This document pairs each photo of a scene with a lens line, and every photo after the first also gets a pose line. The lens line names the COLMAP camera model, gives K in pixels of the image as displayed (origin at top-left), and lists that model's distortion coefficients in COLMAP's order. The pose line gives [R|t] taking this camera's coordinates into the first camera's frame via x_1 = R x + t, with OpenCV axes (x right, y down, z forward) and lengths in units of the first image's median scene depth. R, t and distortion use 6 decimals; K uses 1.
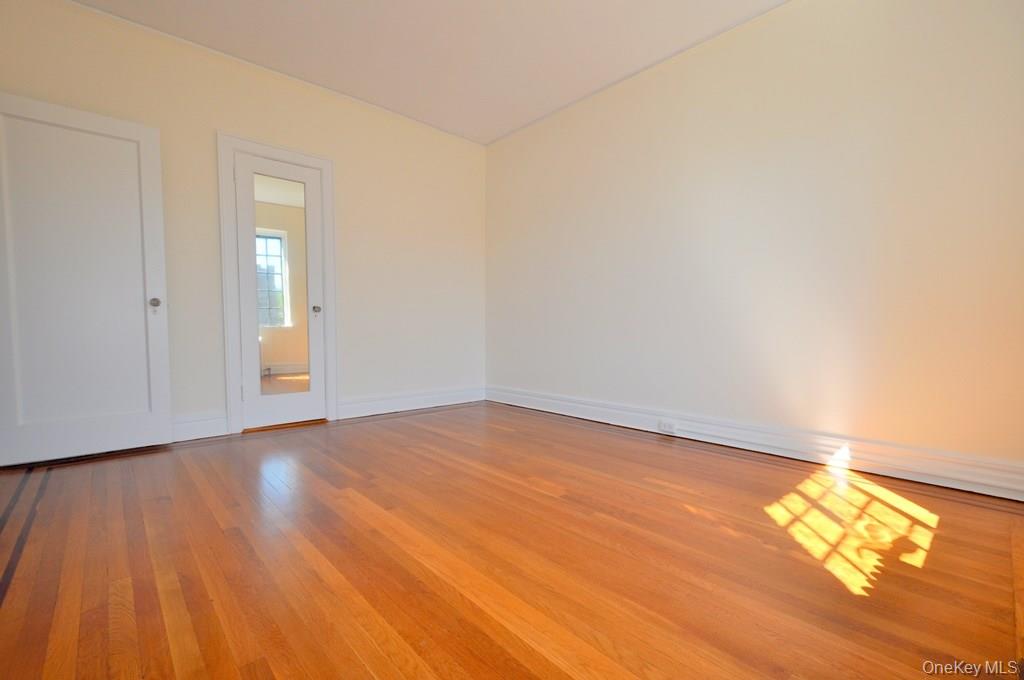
lens RADIAL K [[414.7, 0, 477.1], [0, 414.7, 349.4], [0, 0, 1]] dist [0.000122, 0.000420]
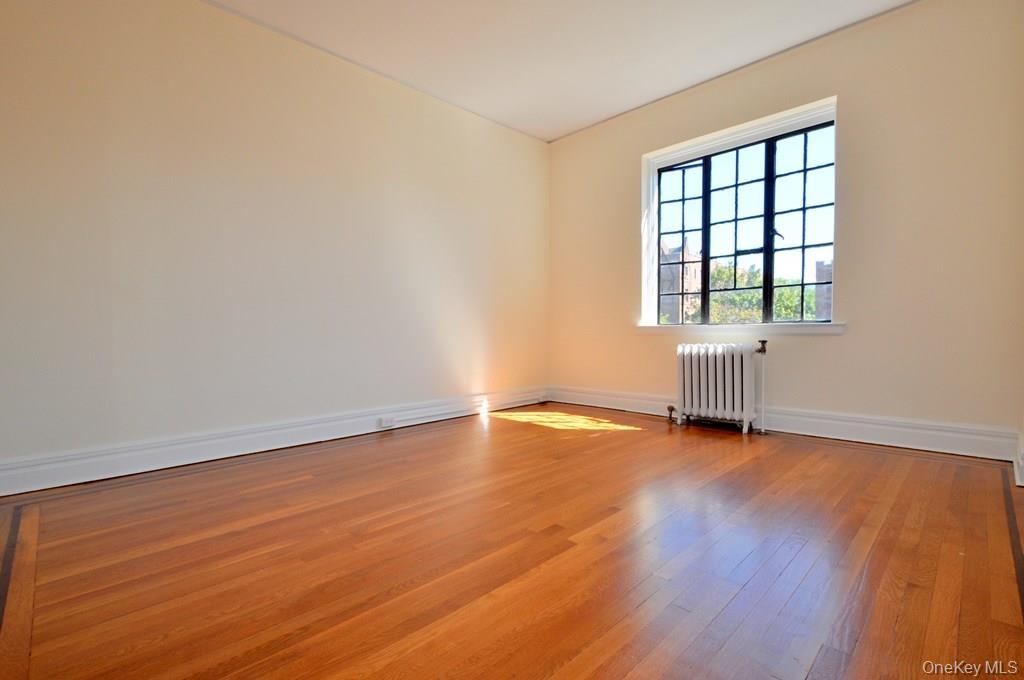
lens RADIAL K [[498.8, 0, 477.0], [0, 498.8, 341.2], [0, 0, 1]] dist [0.000742, -0.000148]
pose [[-0.042934, -0.015683, 0.998955, -1.068502], [0.062242, 0.997893, 0.018341, -0.035721], [-0.997137, 0.062964, -0.041867, 1.071544]]
